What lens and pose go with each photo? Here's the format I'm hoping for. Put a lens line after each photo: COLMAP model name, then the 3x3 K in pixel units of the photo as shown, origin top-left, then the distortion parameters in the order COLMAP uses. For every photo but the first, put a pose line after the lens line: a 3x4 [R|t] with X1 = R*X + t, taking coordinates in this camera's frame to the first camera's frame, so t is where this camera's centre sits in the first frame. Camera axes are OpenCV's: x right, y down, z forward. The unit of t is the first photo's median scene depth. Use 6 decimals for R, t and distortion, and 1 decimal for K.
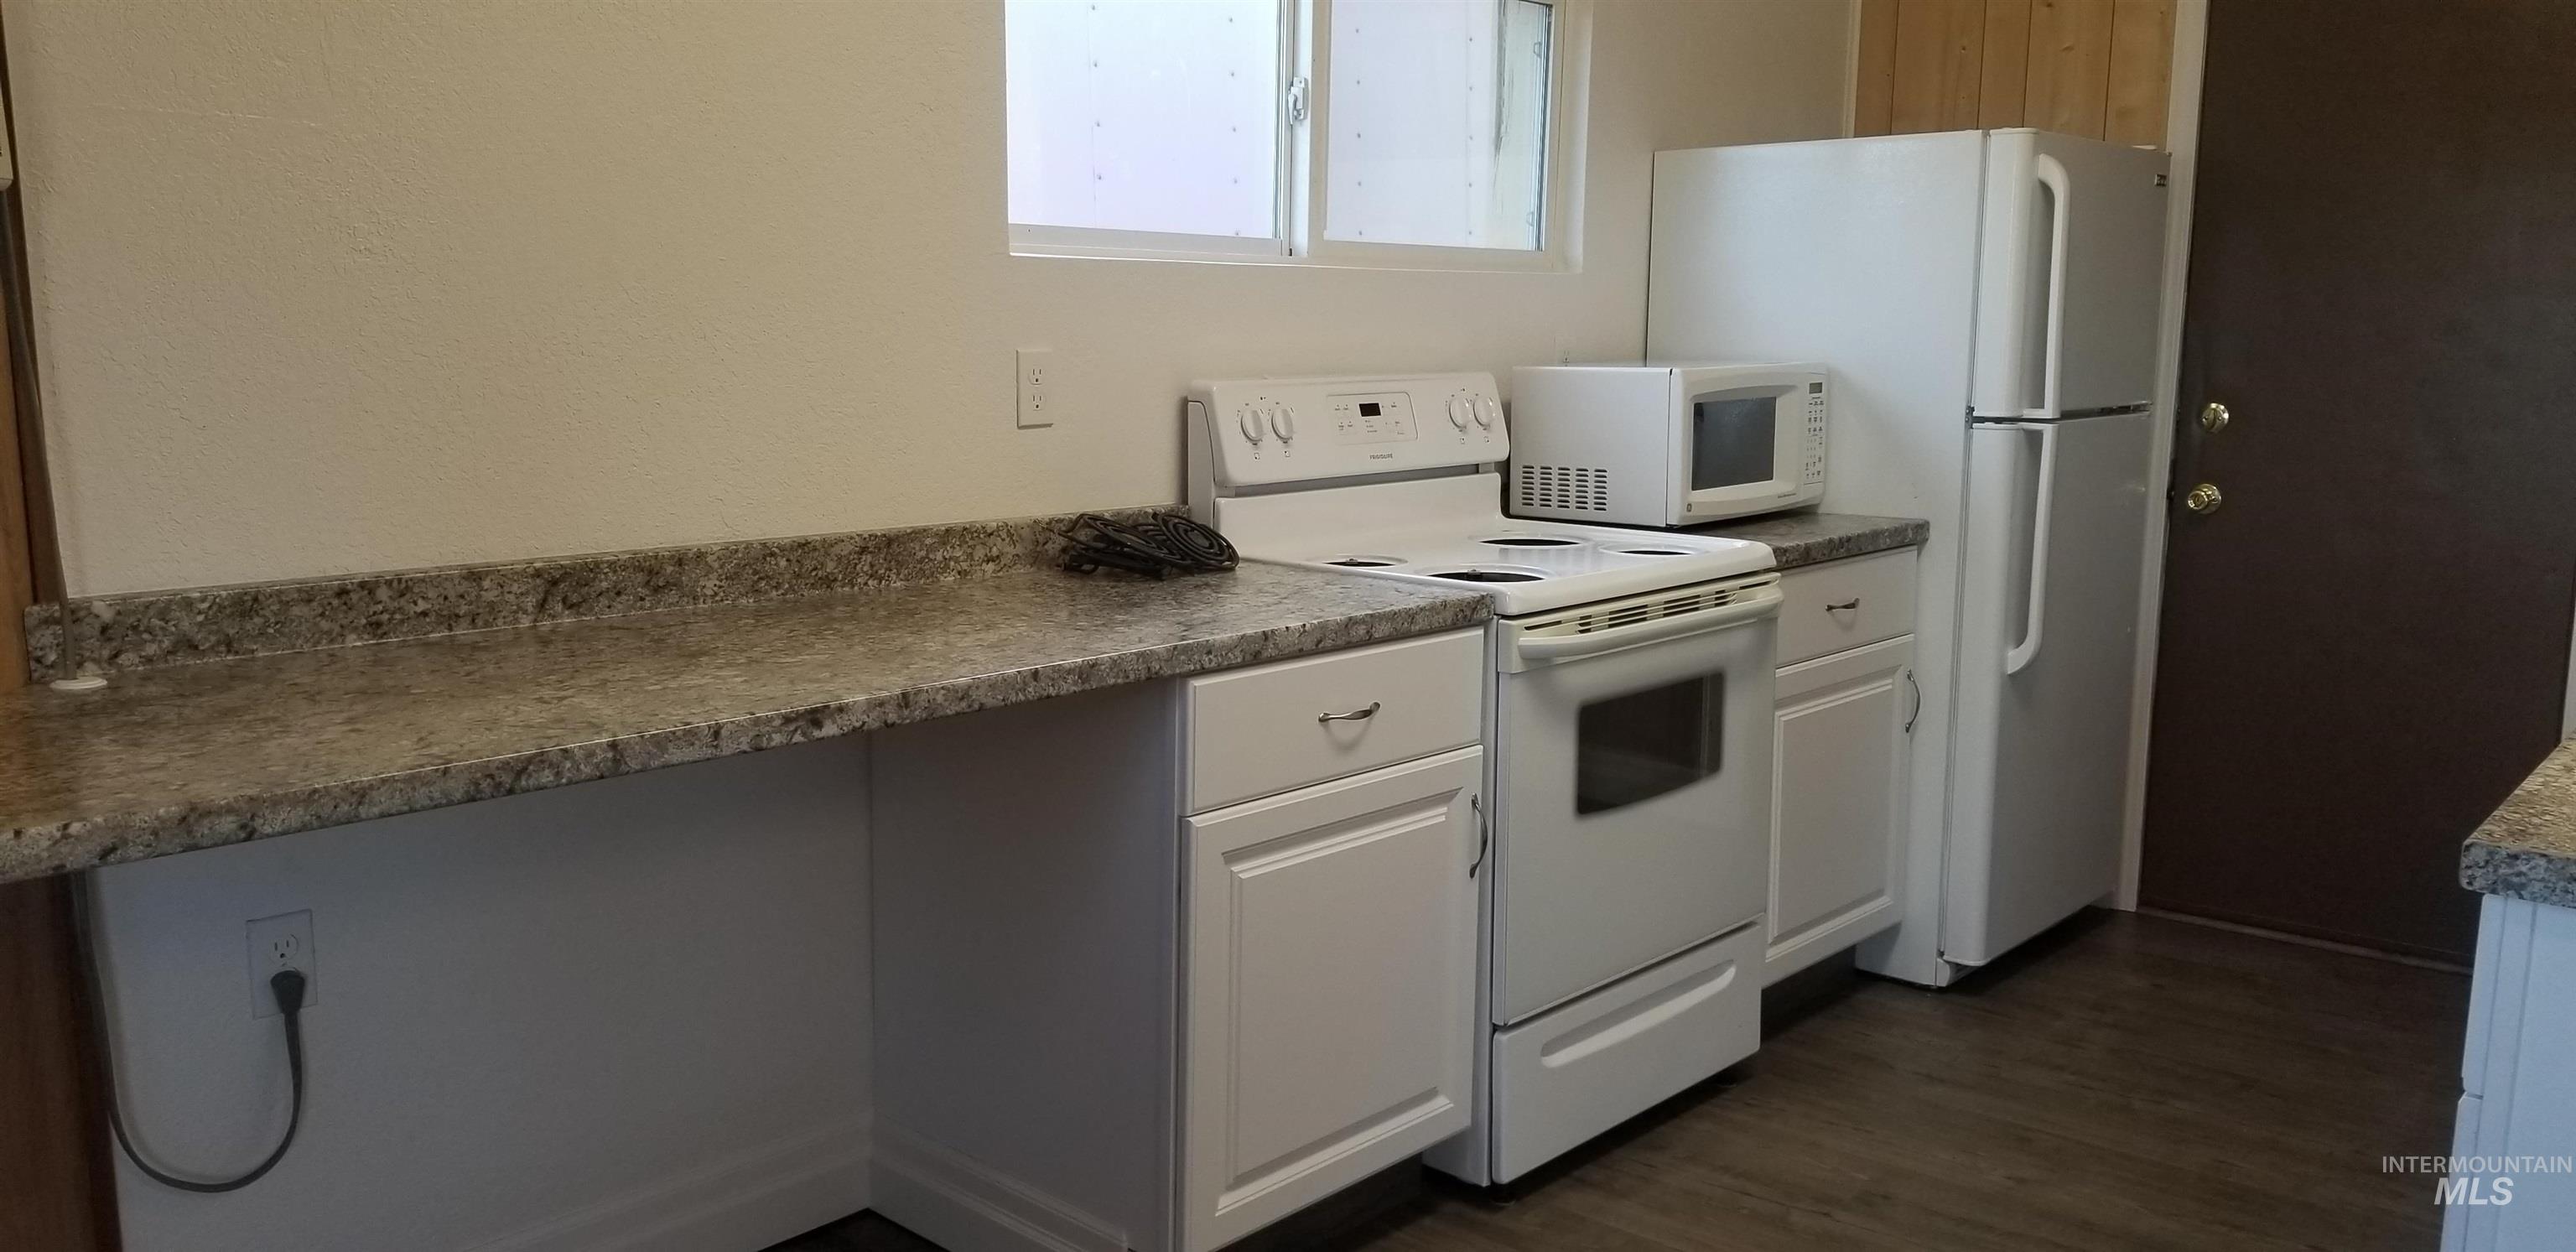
lens RADIAL K [[2016.7, 0, 1264.0], [0, 2016.7, 630.5], [0, 0, 1]] dist [0.032154, -0.062790]
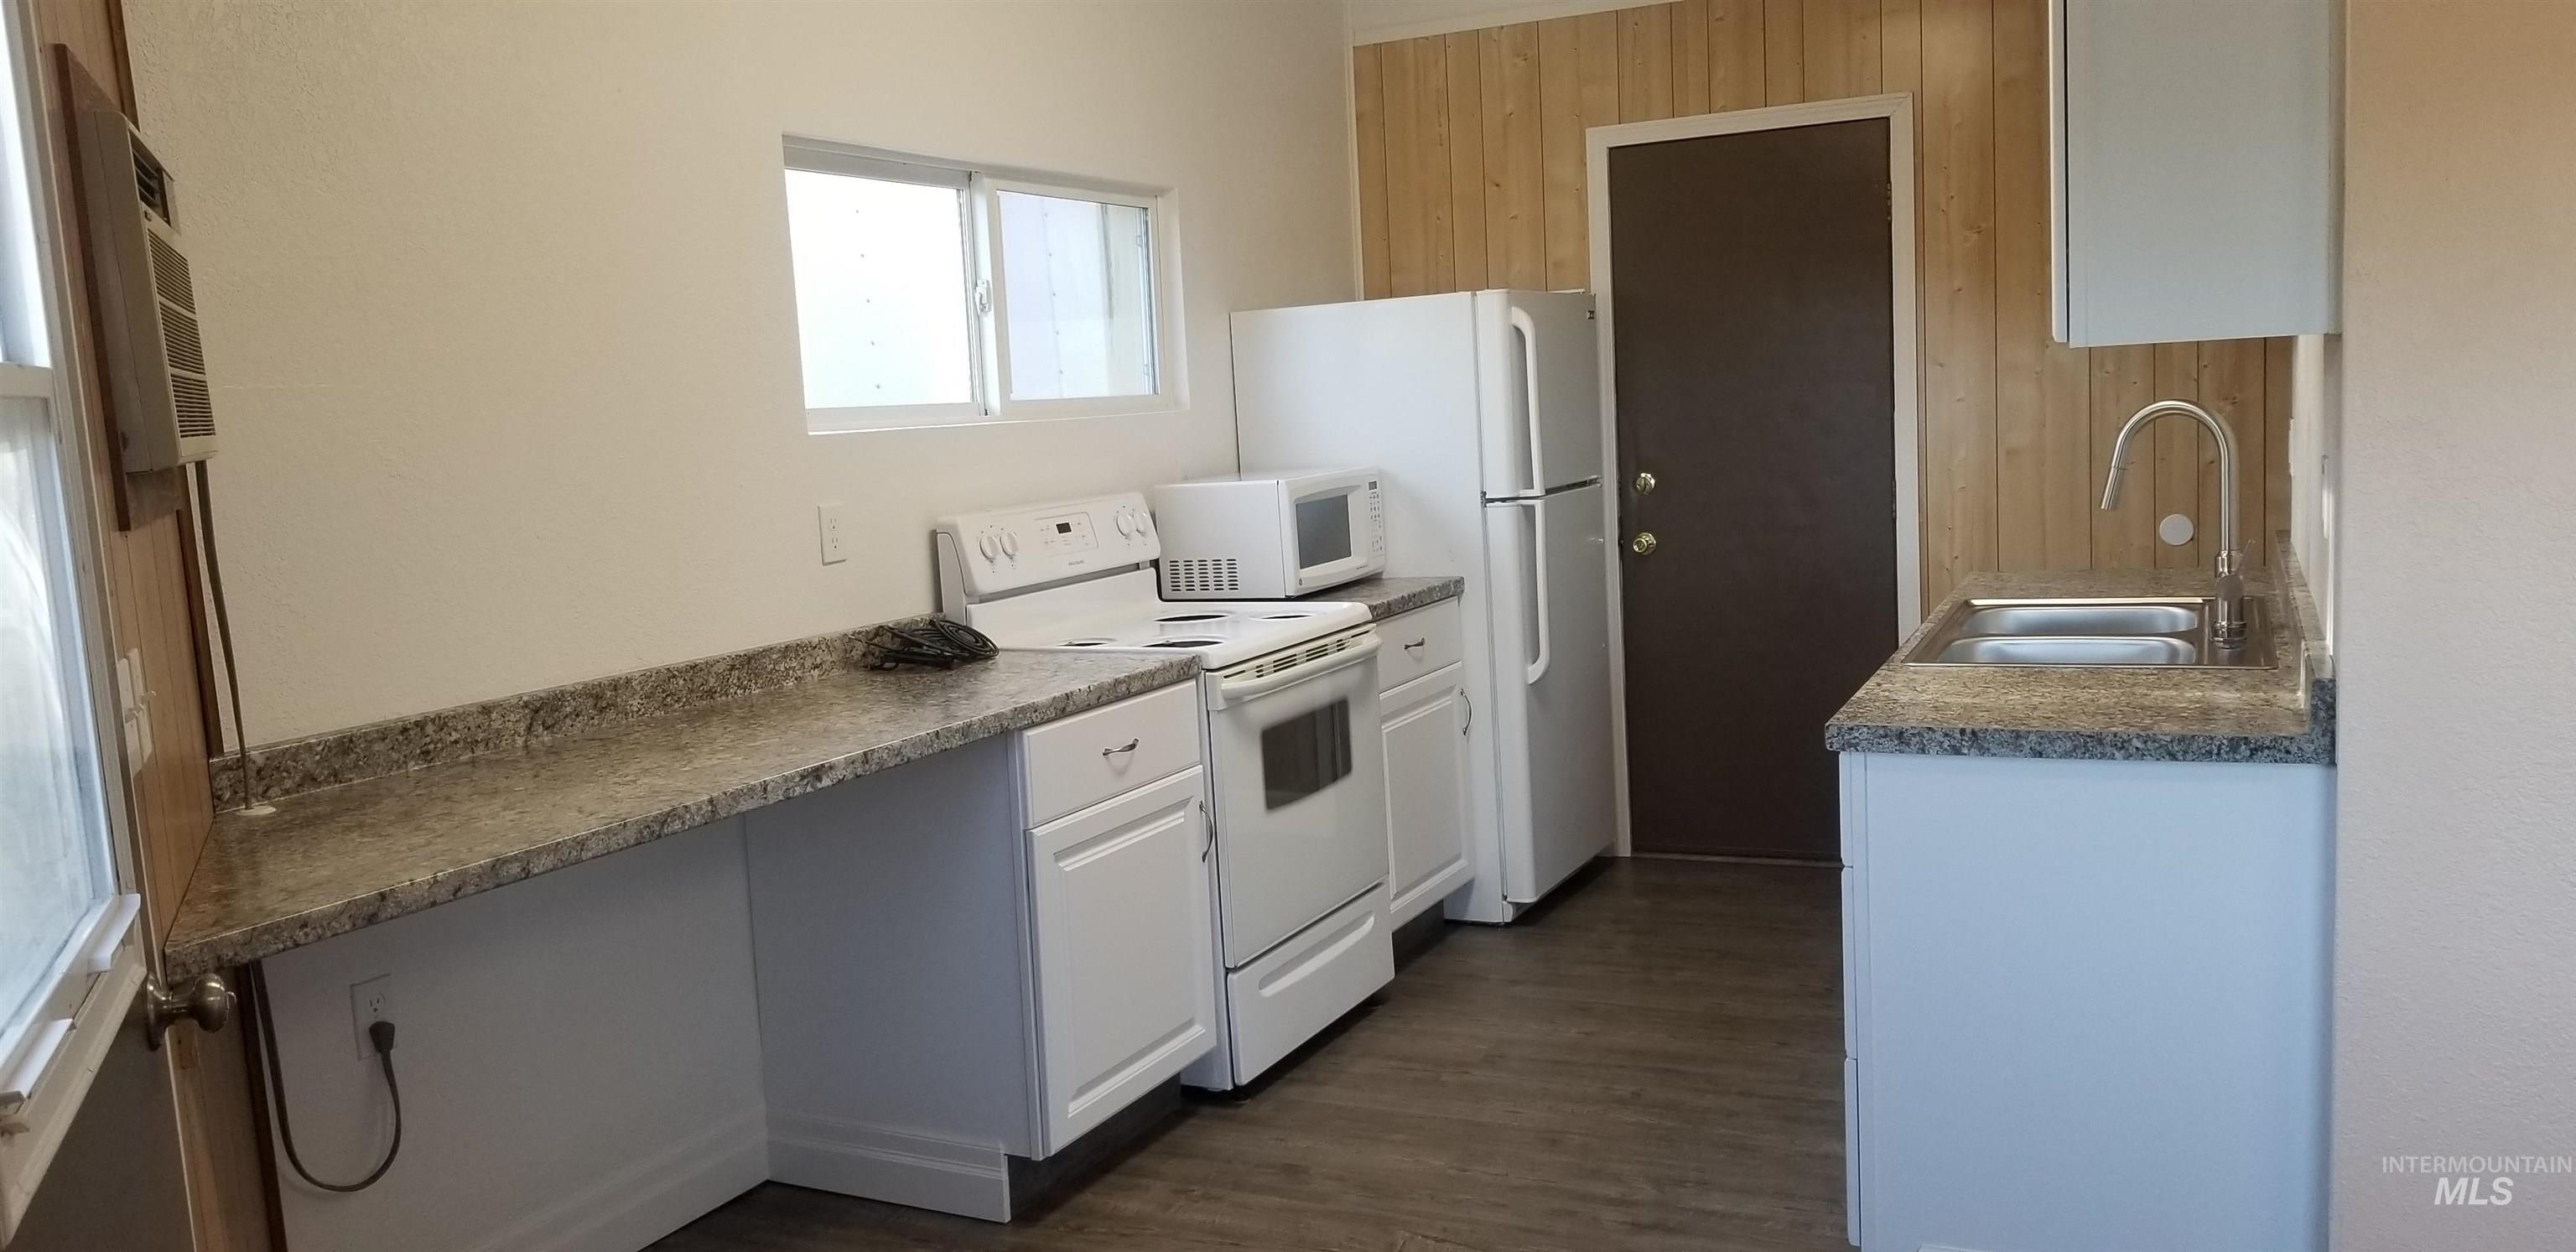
lens RADIAL K [[2016.7, 0, 1288.8], [0, 2016.7, 629.0], [0, 0, 1]] dist [0.032154, -0.062790]
pose [[0.959169, -0.093013, 0.267100, -0.180119], [0.105320, 0.993920, -0.032095, 0.014036], [-0.262491, 0.058916, 0.963134, -0.325777]]
